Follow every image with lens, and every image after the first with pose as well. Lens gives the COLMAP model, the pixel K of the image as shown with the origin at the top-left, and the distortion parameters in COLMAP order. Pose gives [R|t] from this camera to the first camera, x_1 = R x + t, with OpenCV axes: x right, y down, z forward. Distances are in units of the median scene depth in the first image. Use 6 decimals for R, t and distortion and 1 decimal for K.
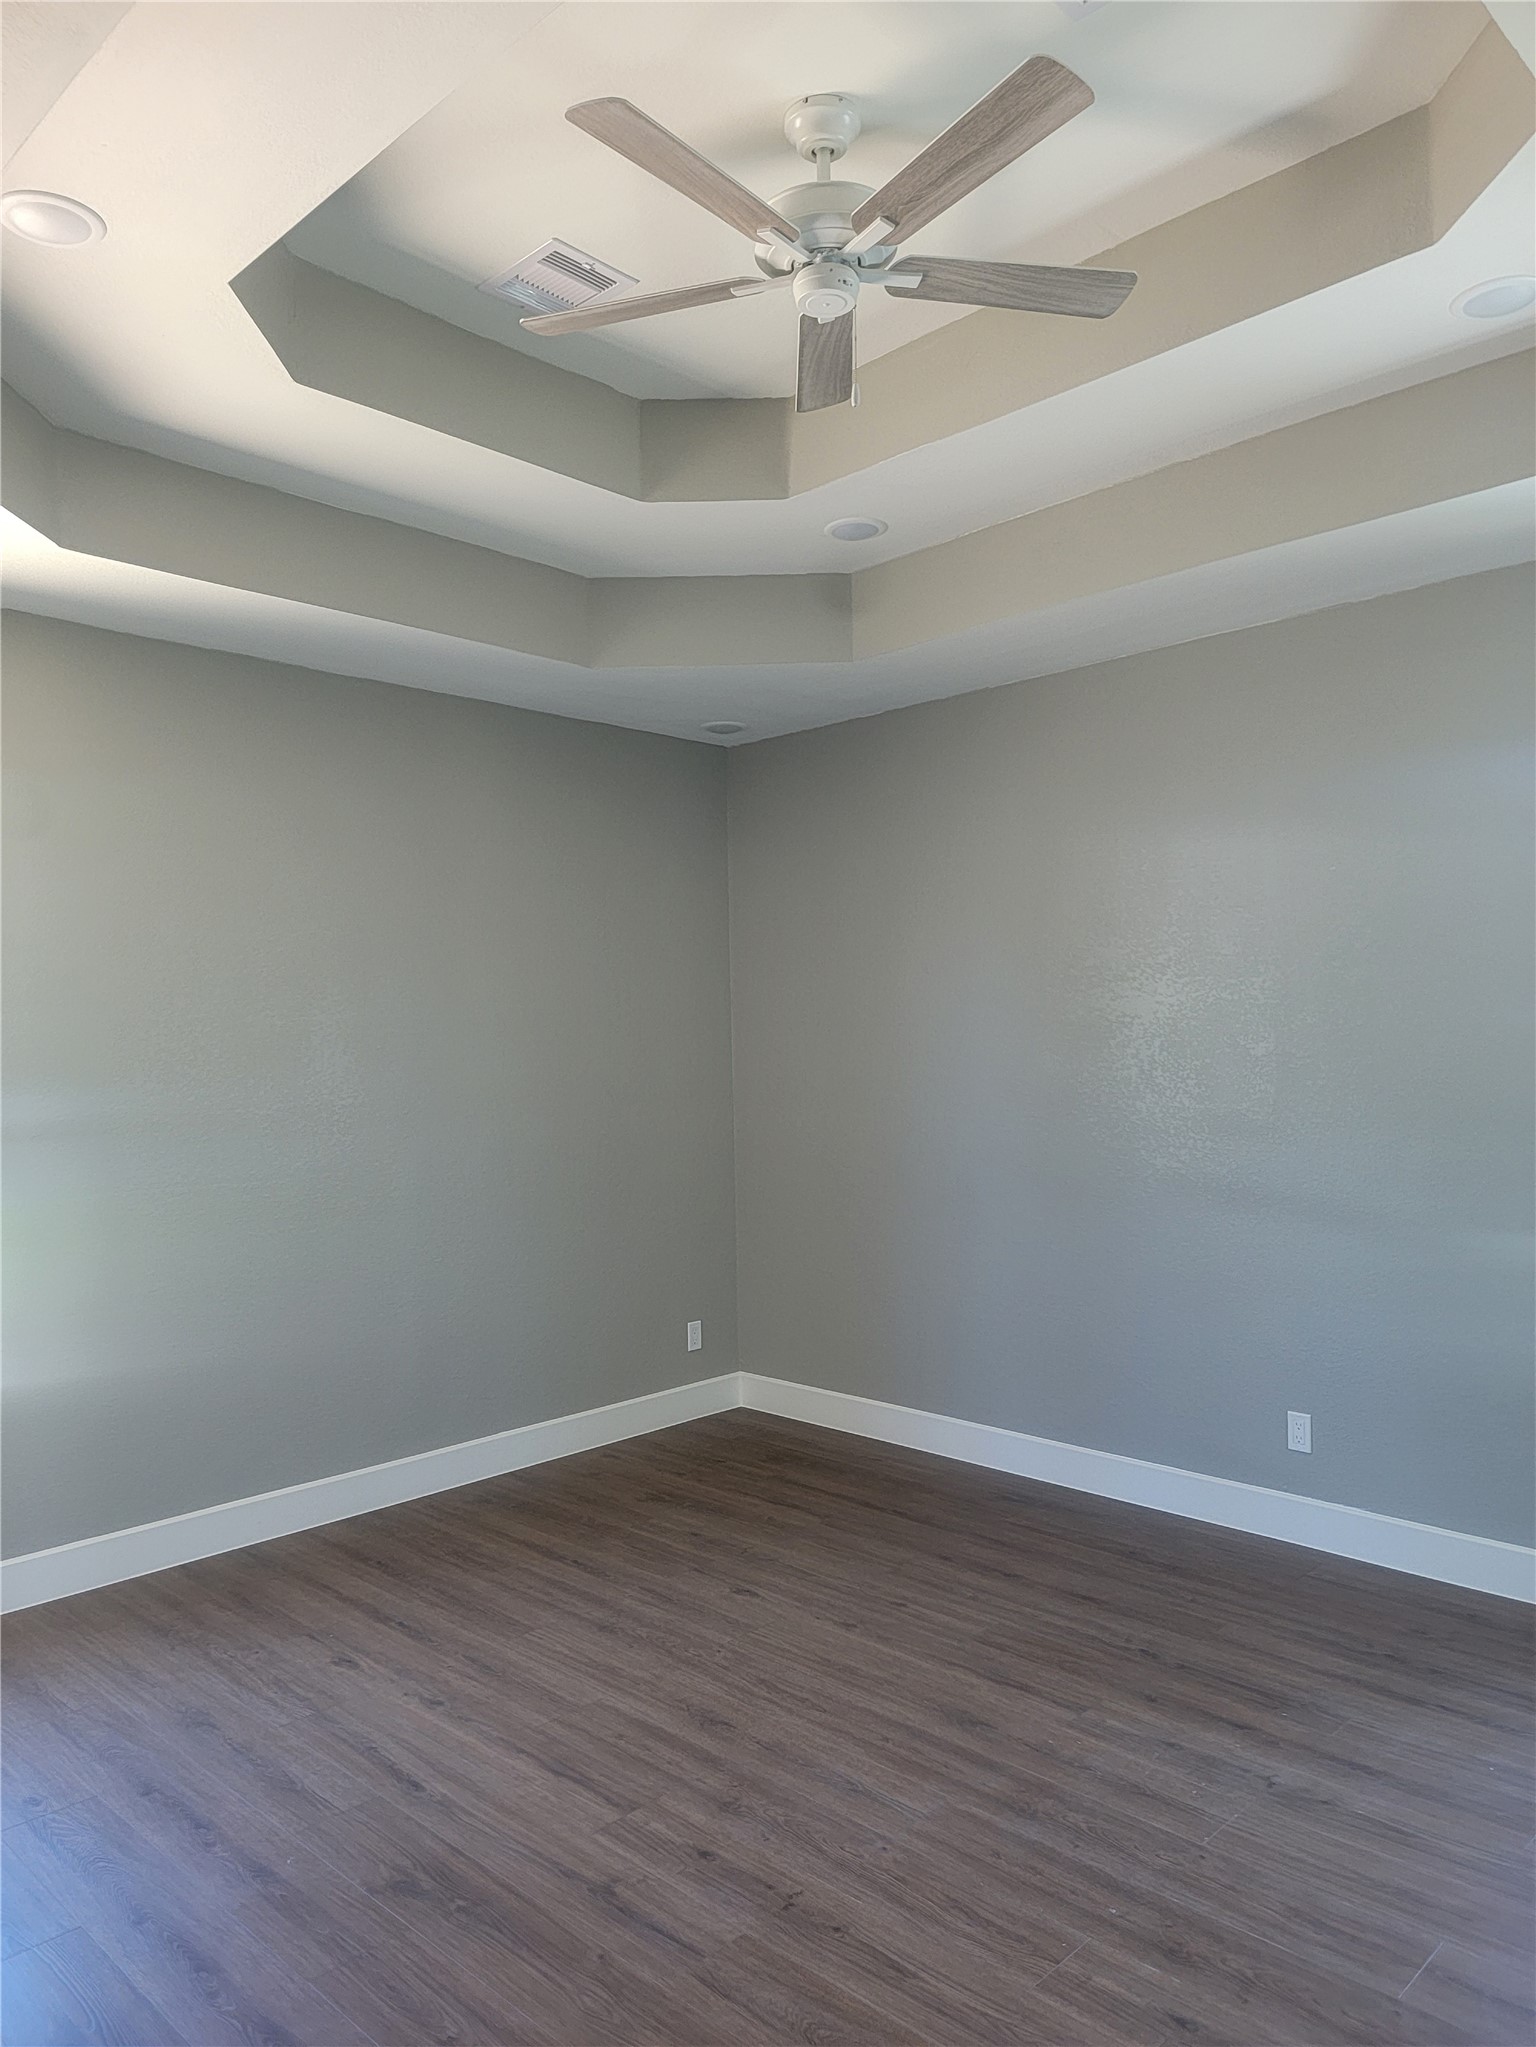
lens RADIAL K [[1416.7, 0, 762.7], [0, 1416.7, 1018.7], [0, 0, 1]] dist [0.071964, -0.066998]
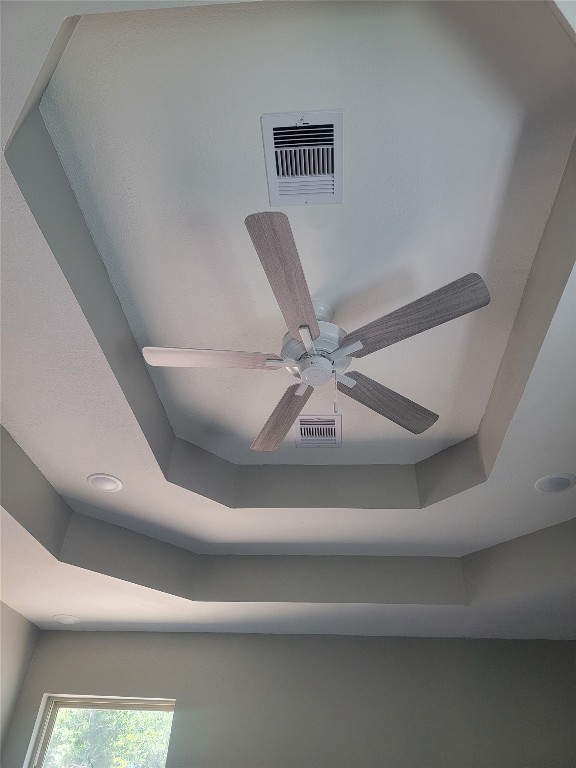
lens RADIAL K [[531.5, 0, 286.0], [0, 531.5, 382.2], [0, 0, 1]] dist [0.071964, -0.066998]
pose [[0.643242, -0.459537, -0.612426, 0.312294], [-0.040799, 0.778156, -0.626745, -0.039279], [0.764575, 0.428135, 0.481794, 0.451115]]
